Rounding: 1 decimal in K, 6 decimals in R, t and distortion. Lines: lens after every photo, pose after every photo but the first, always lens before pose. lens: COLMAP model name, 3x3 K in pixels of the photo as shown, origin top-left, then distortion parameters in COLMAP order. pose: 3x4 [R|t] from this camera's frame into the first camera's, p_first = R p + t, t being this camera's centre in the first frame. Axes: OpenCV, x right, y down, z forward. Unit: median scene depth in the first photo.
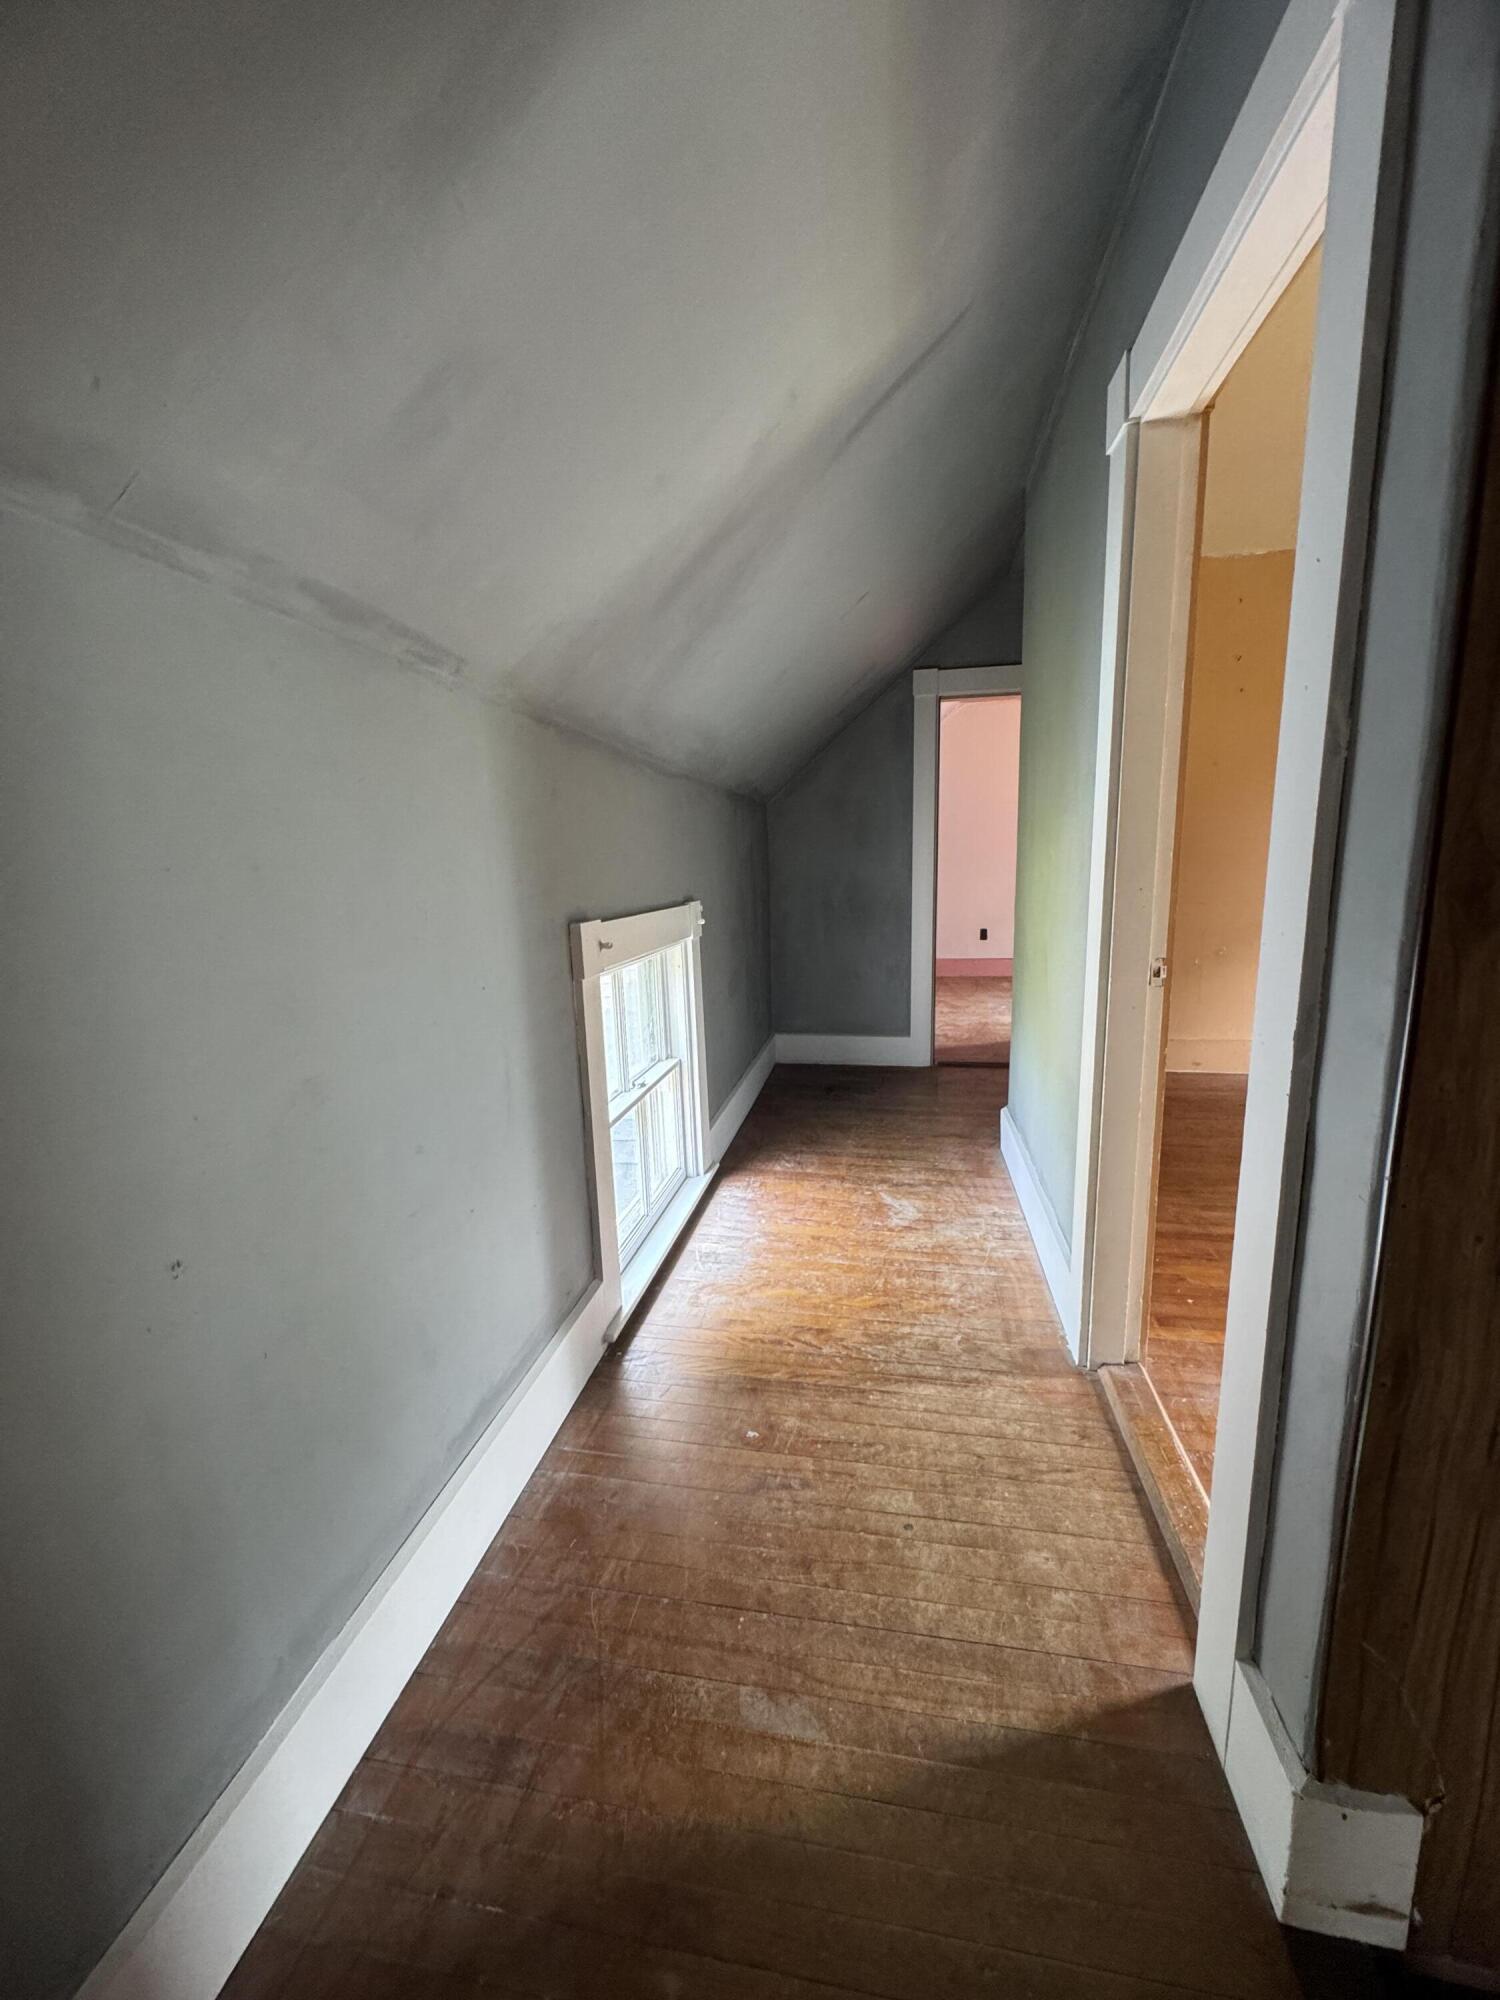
lens RADIAL K [[796.9, 0, 749.9], [0, 796.9, 1006.0], [0, 0, 1]] dist [-0.003657, 0.000736]
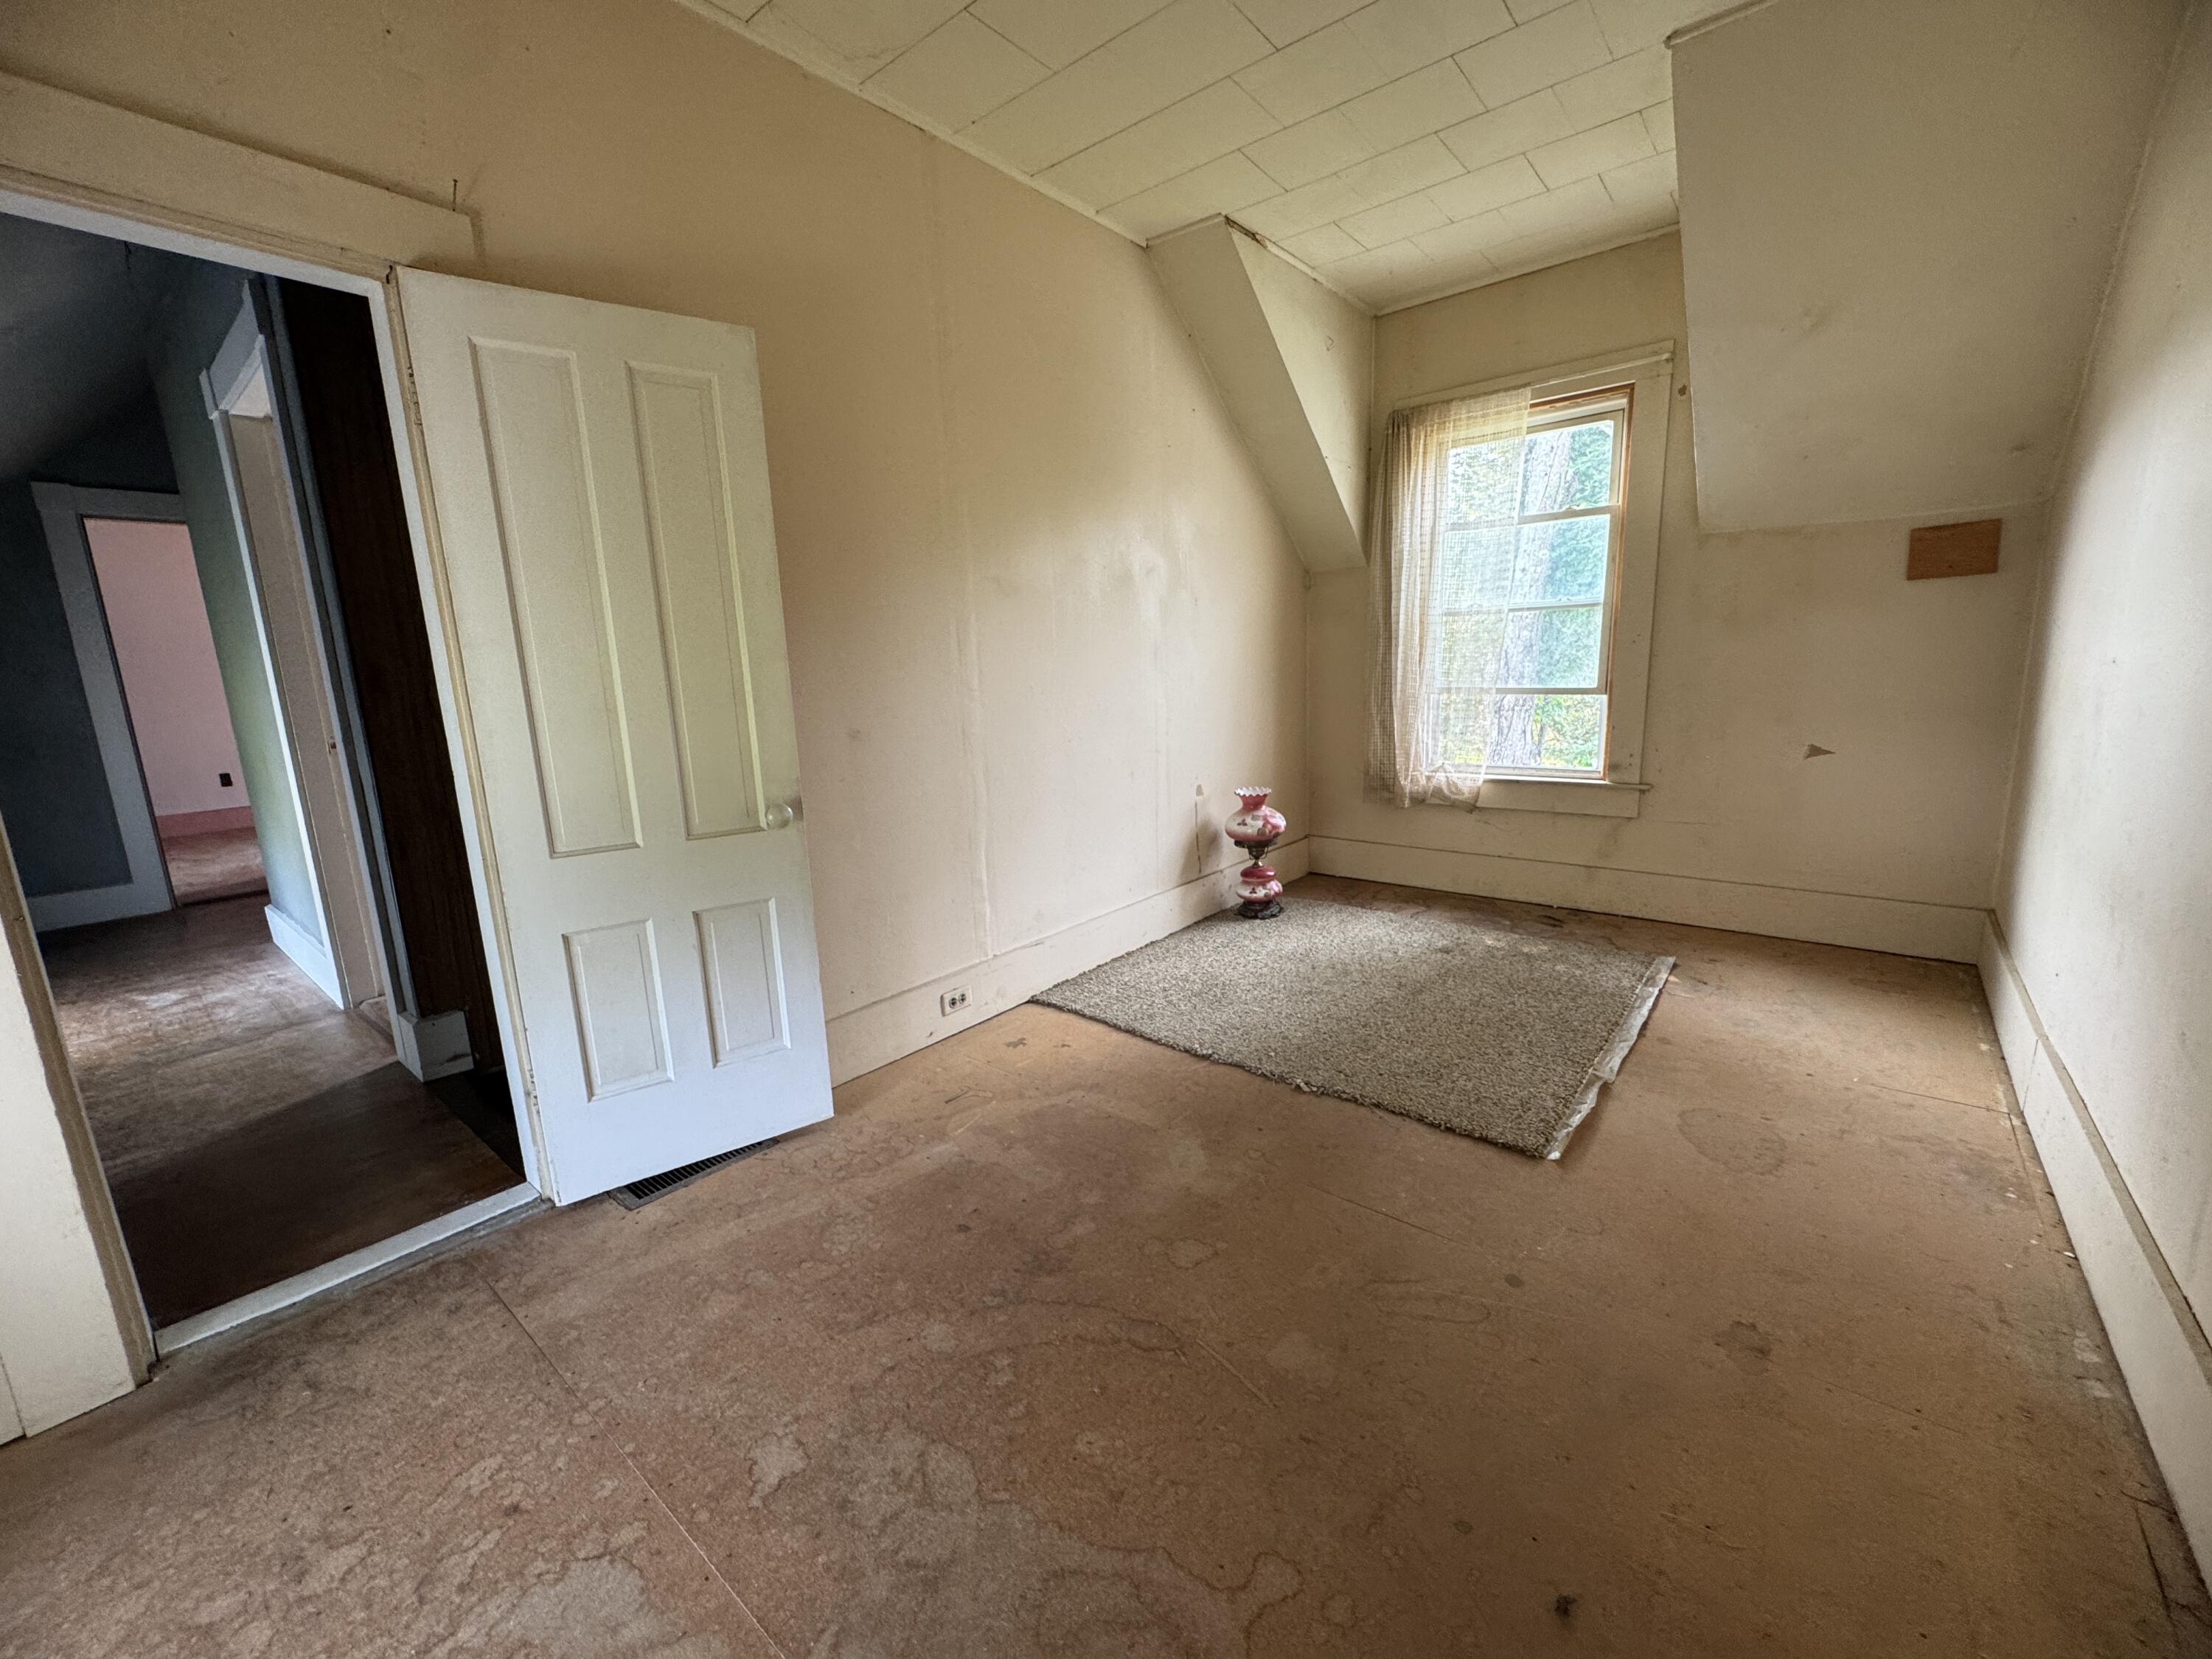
lens RADIAL K [[881.4, 0, 1103.5], [0, 881.4, 834.9], [0, 0, 1]] dist [-0.003657, 0.000736]
pose [[0.488178, -0.159739, 0.858001, -0.196401], [0.178140, 0.980648, 0.081216, 0.179852], [-0.854370, 0.113196, 0.507186, -0.827053]]
